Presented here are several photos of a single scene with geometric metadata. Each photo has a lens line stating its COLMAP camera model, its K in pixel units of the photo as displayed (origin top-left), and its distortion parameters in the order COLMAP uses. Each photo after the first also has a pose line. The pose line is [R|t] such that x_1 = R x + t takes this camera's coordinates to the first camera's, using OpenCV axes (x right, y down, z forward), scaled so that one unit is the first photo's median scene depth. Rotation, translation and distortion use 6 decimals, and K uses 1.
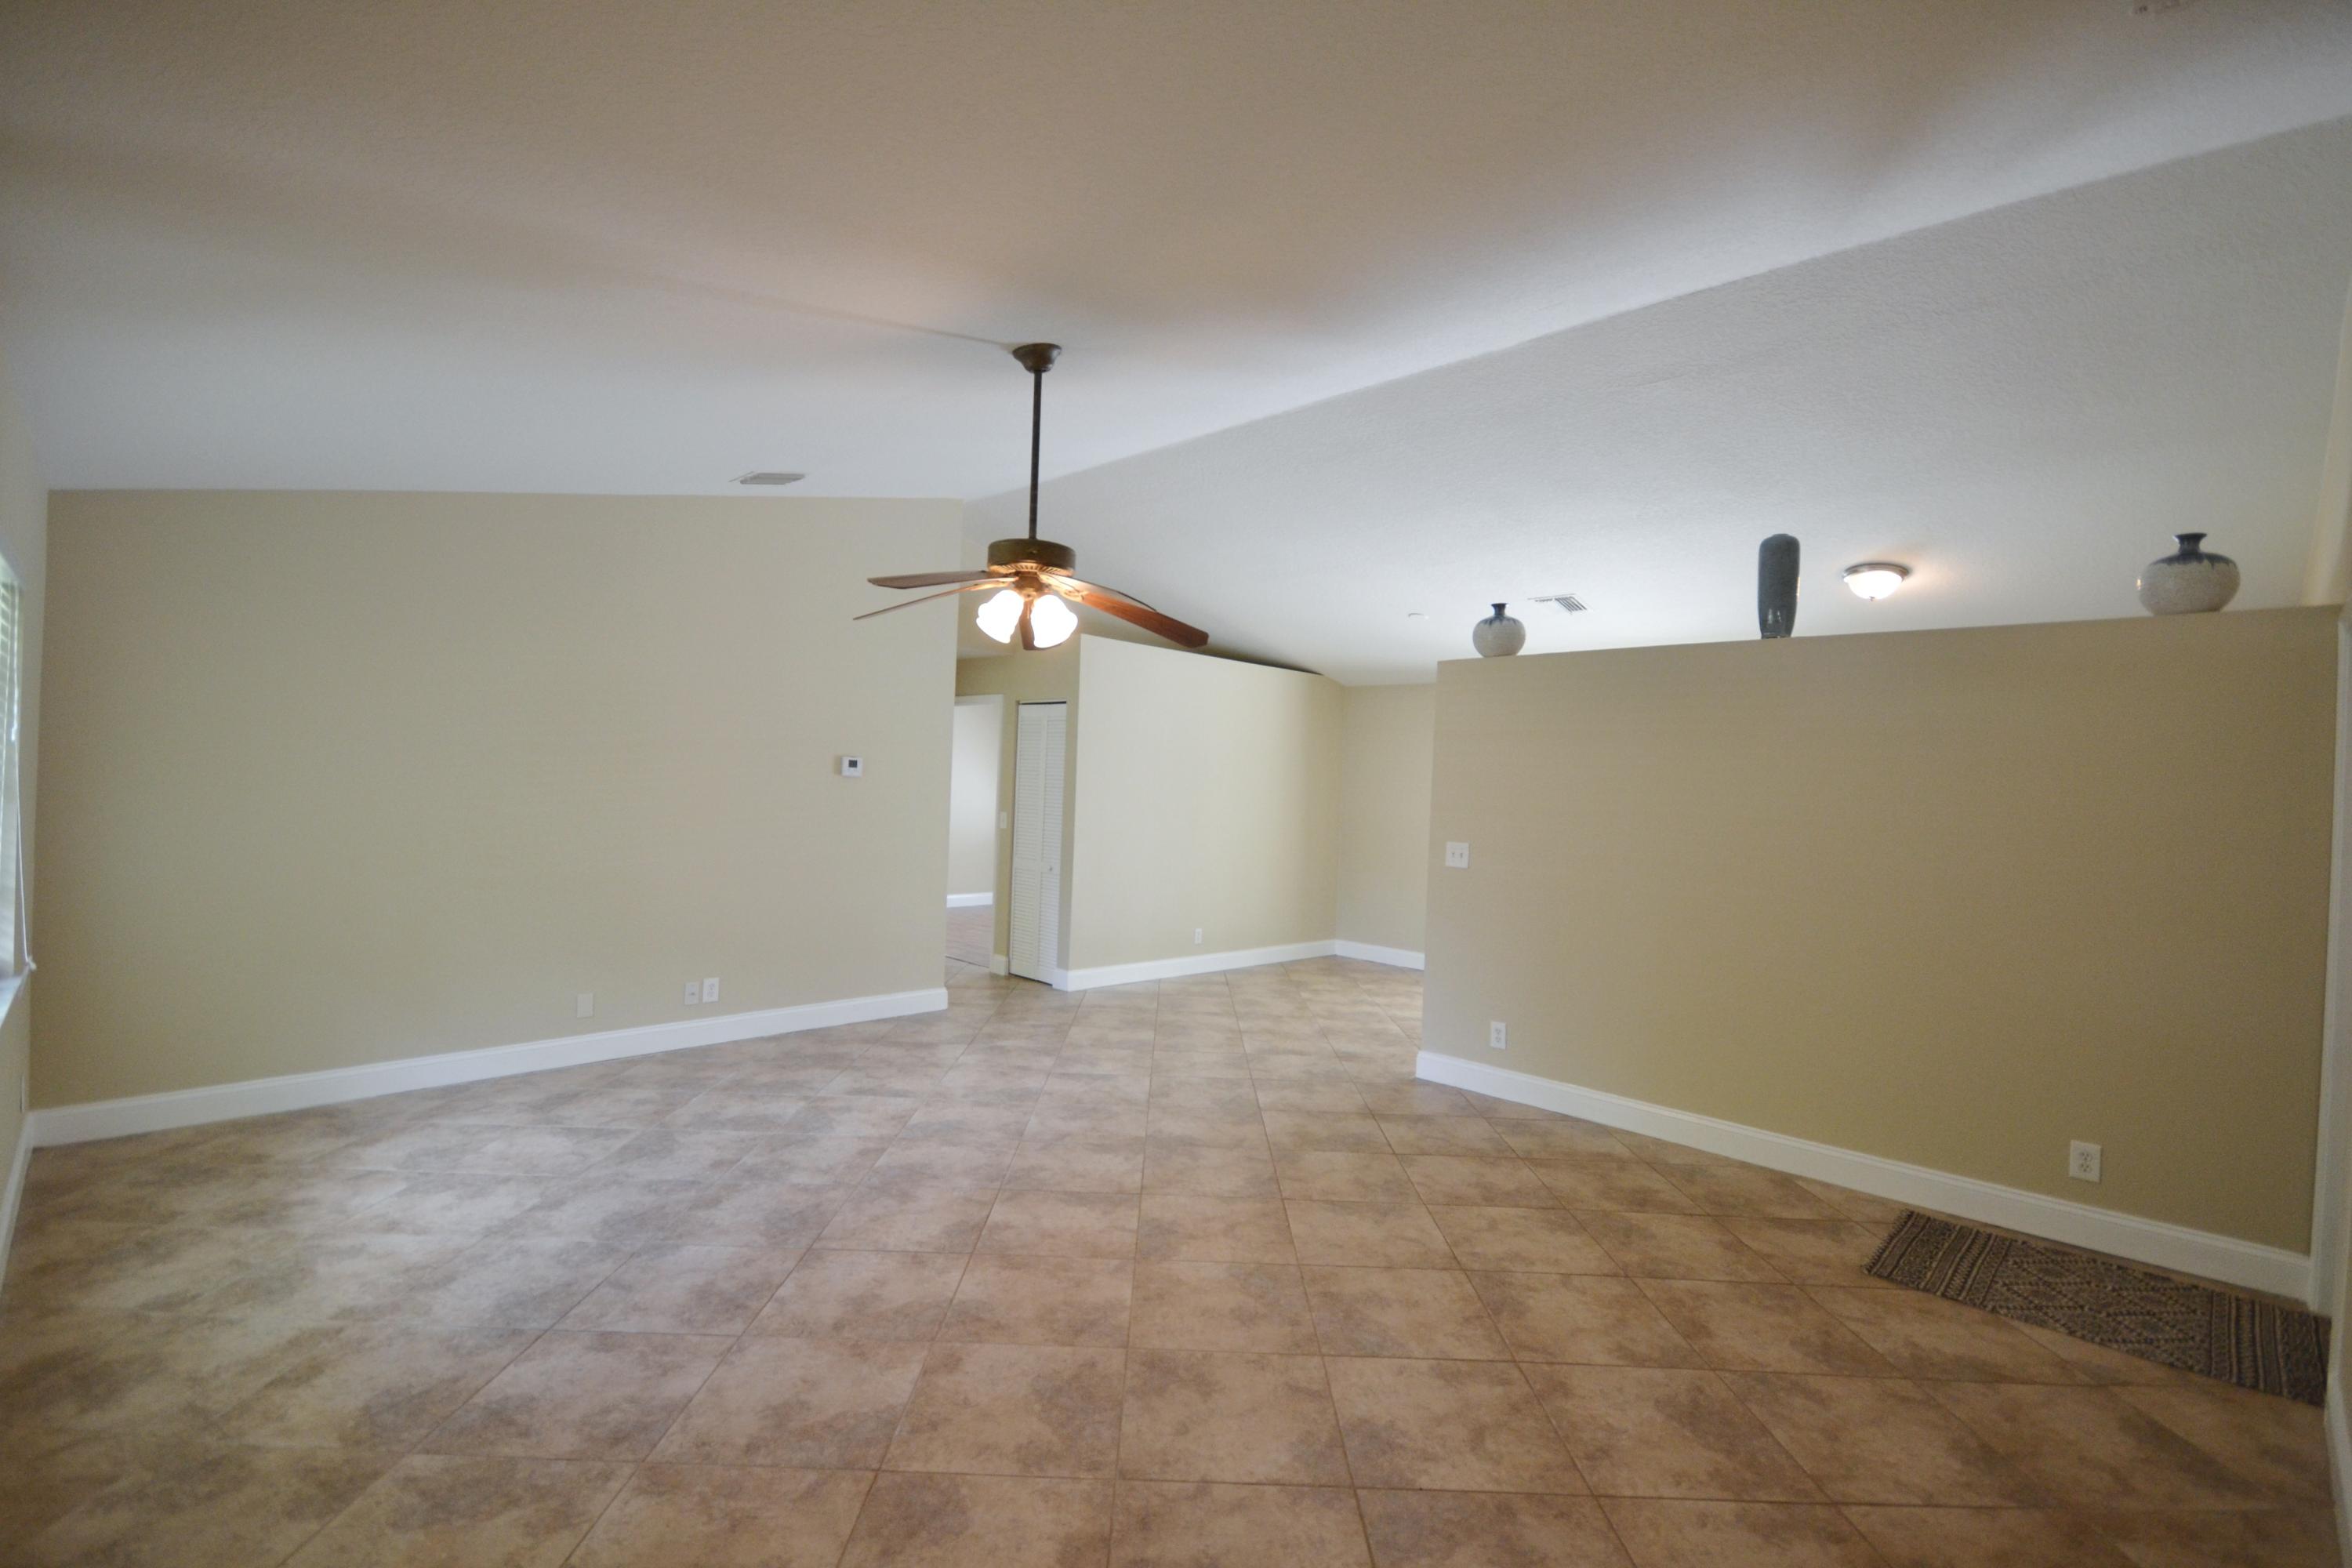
lens RADIAL K [[1043.7, 0, 1173.6], [0, 1043.7, 777.1], [0, 0, 1]] dist [0.009665, -0.012961]
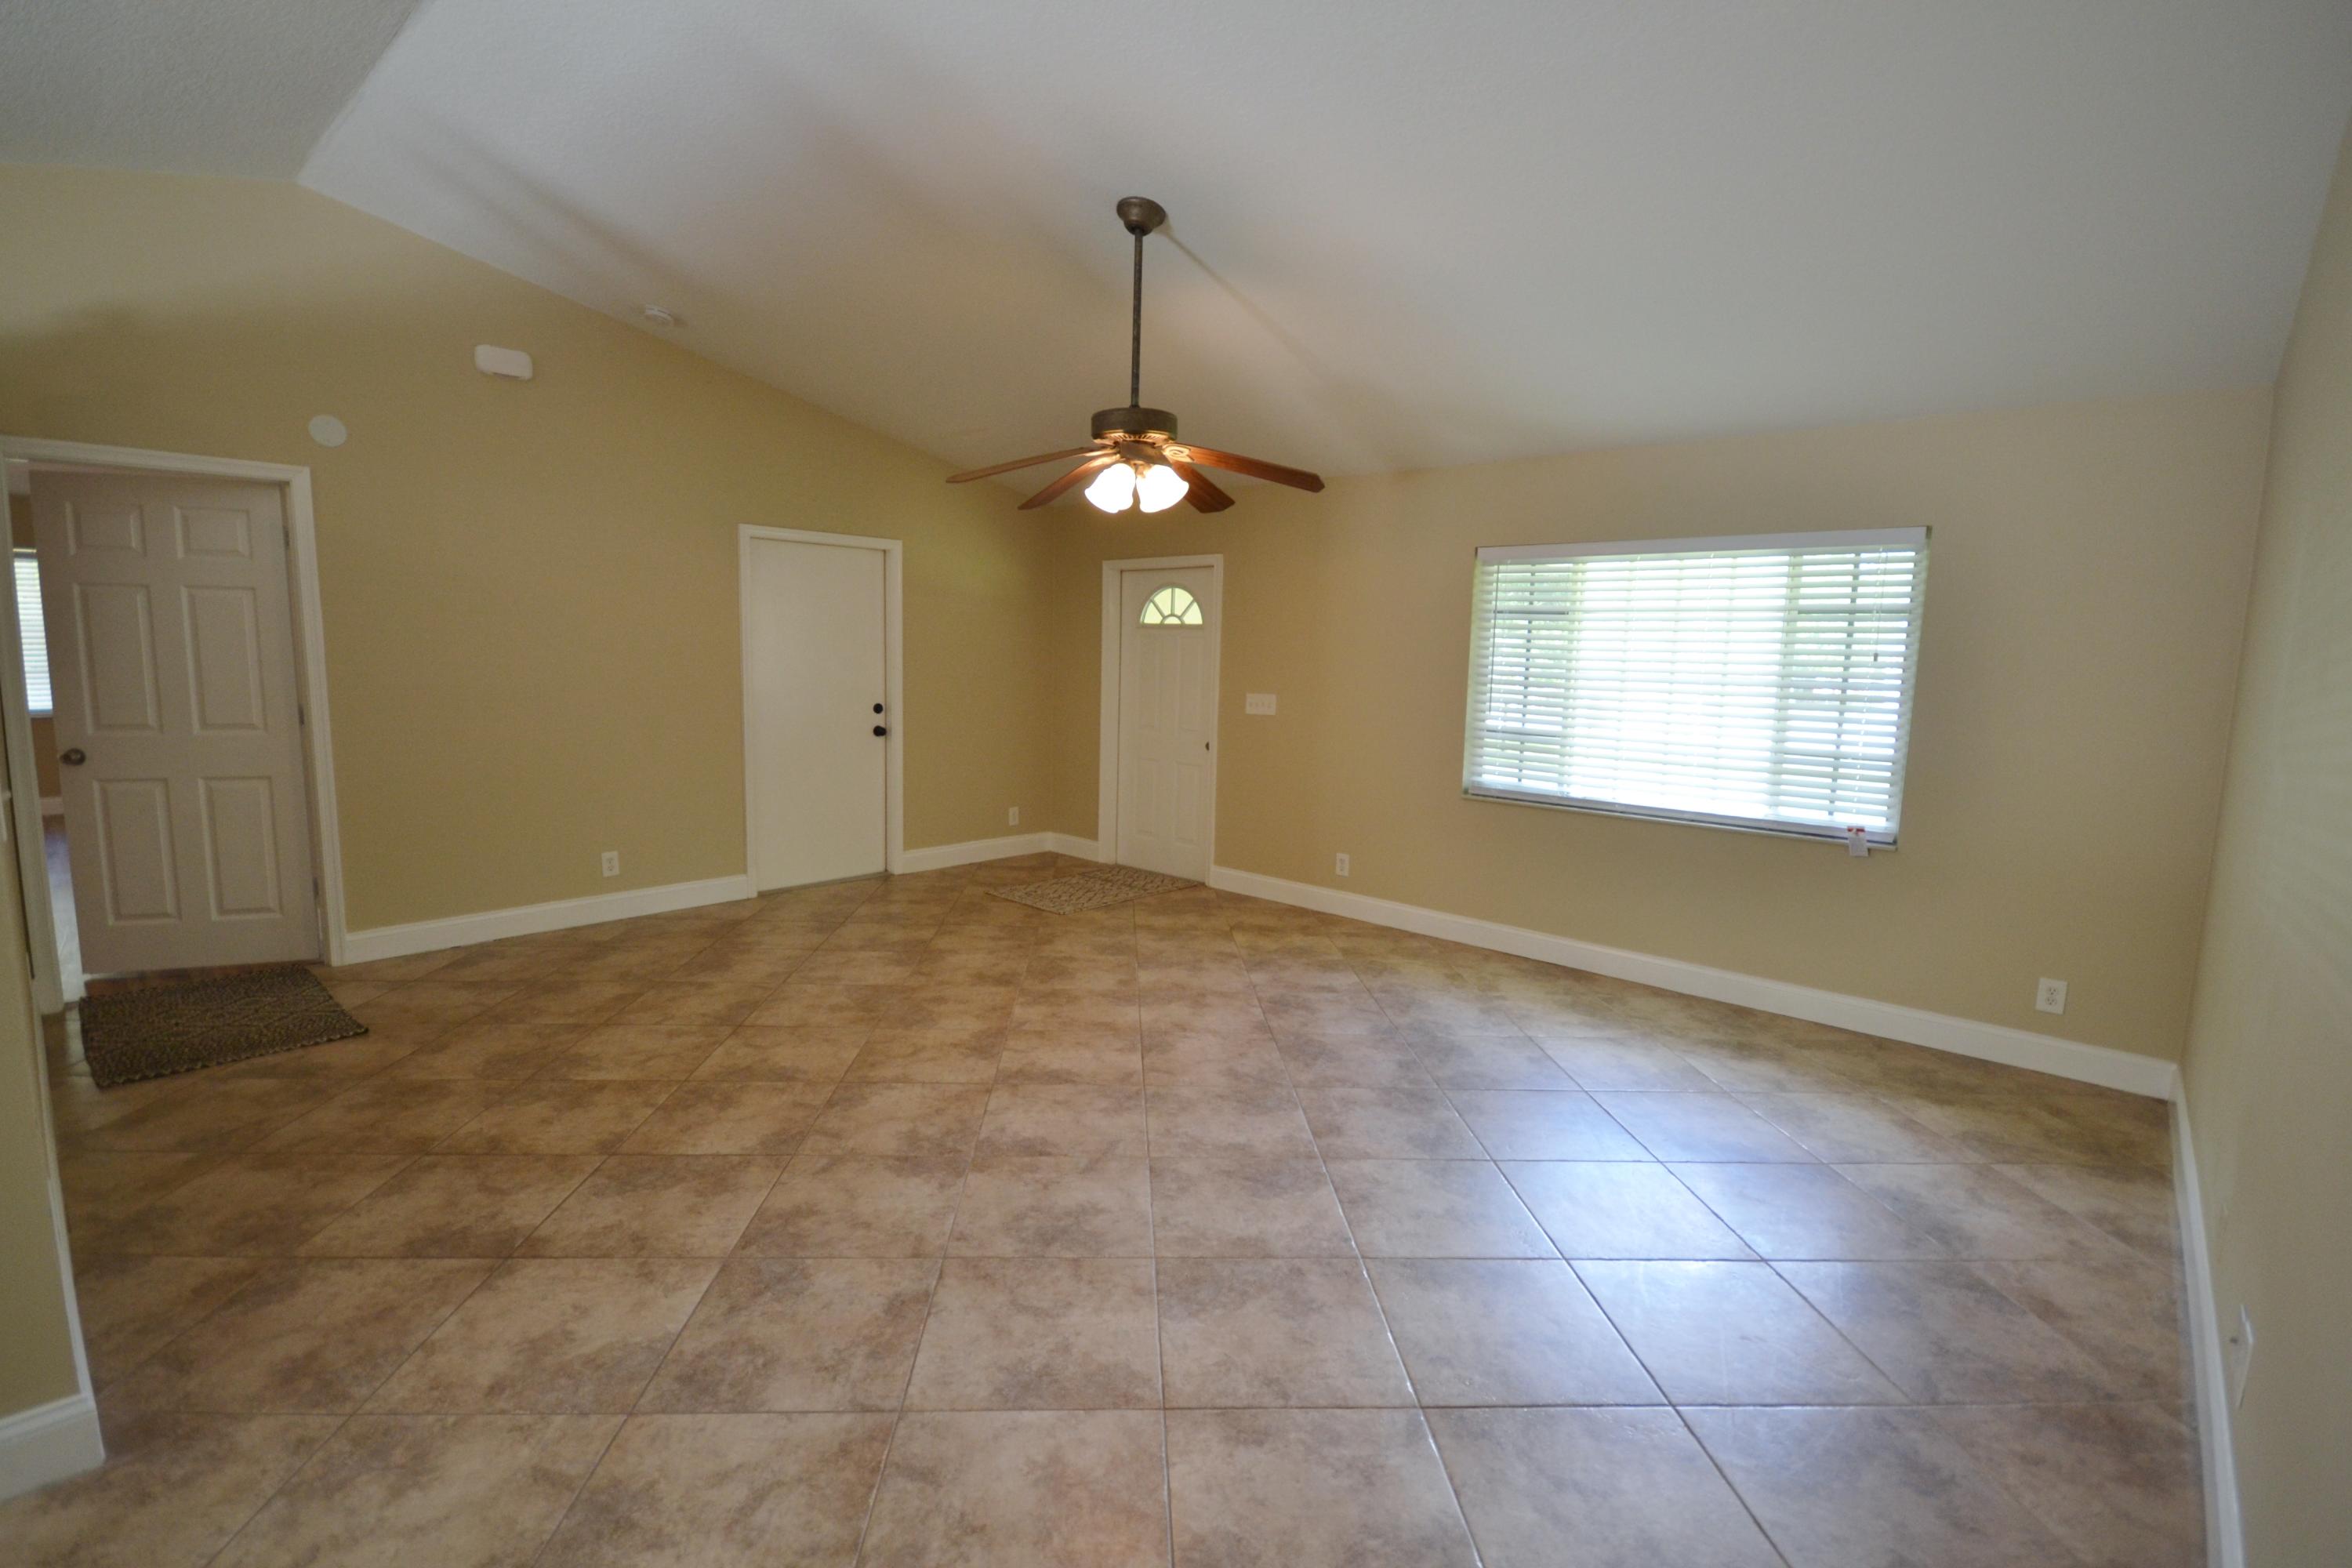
lens RADIAL K [[1058.7, 0, 1142.6], [0, 1058.7, 778.7], [0, 0, 1]] dist [0.010586, 0.000117]
pose [[-0.997785, -0.056797, -0.034616, -0.128539], [-0.060617, 0.990715, 0.121695, 0.006080], [0.027383, 0.123524, -0.991964, 2.112502]]
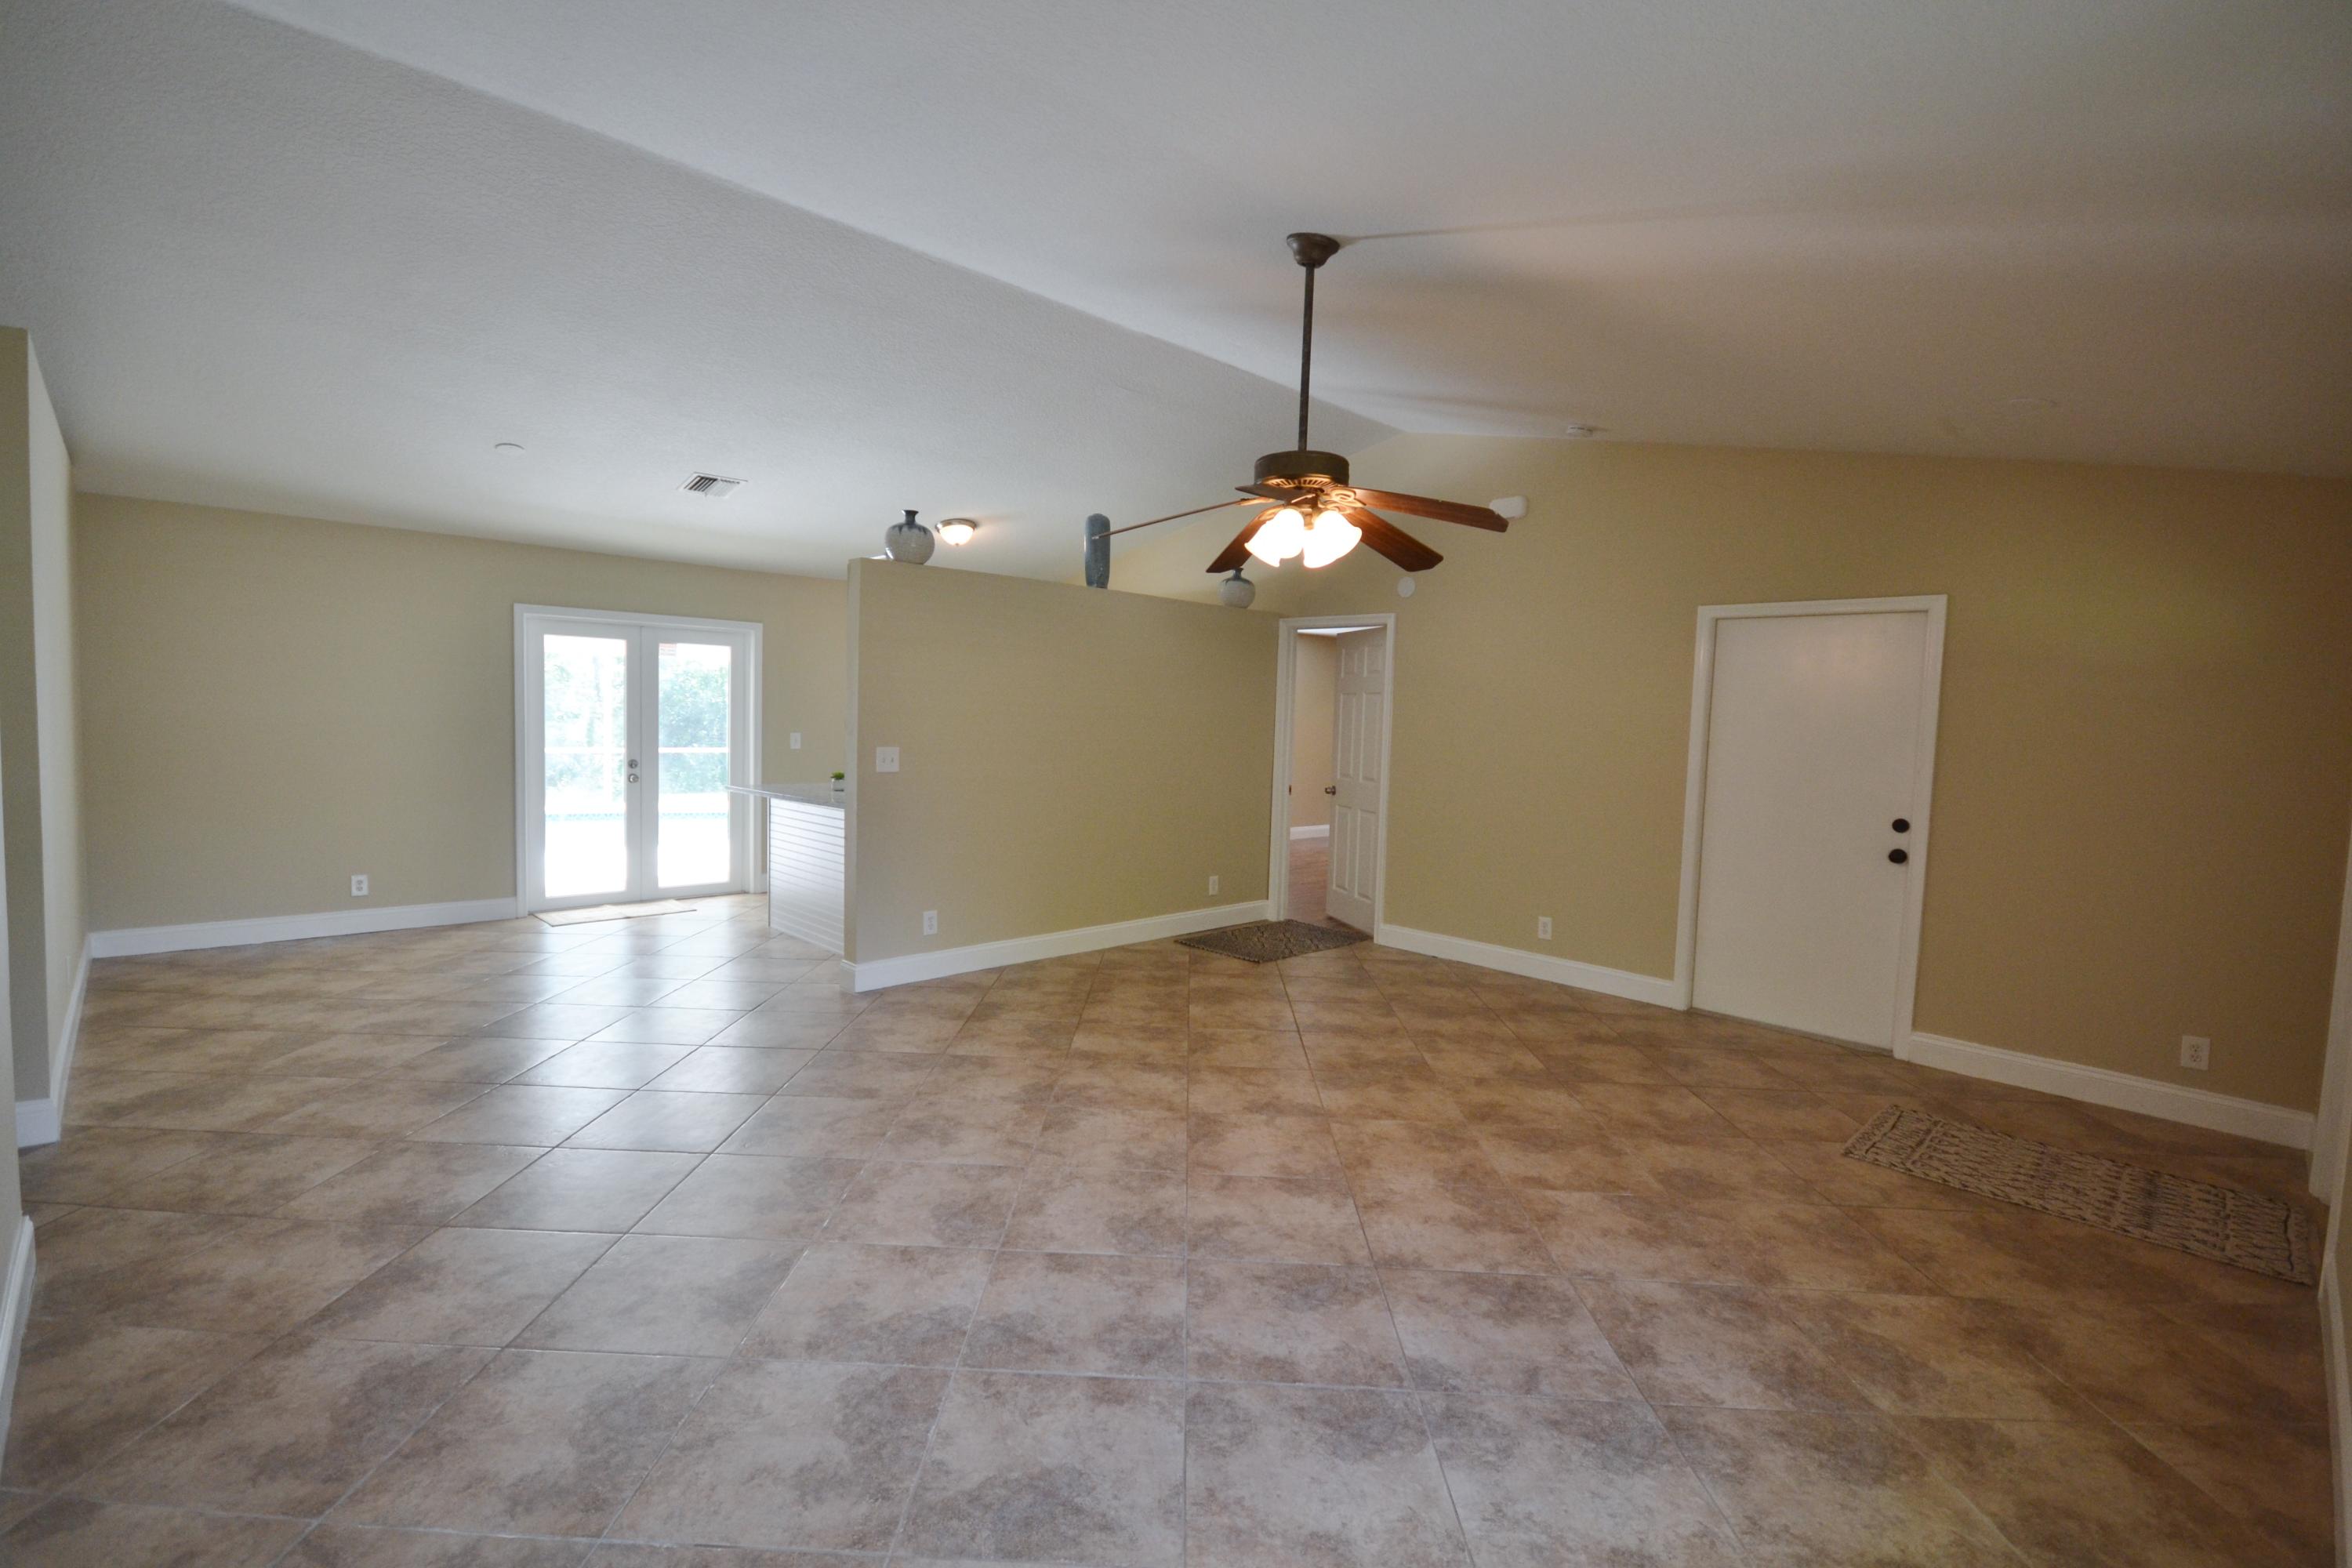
lens RADIAL K [[1043.7, 0, 1173.6], [0, 1043.7, 777.1], [0, 0, 1]] dist [0.009665, -0.012961]
pose [[0.021220, -0.099501, 0.994811, -1.113747], [-0.034489, 0.994370, 0.100193, -0.027483], [-0.999180, -0.036437, 0.017669, 1.114124]]
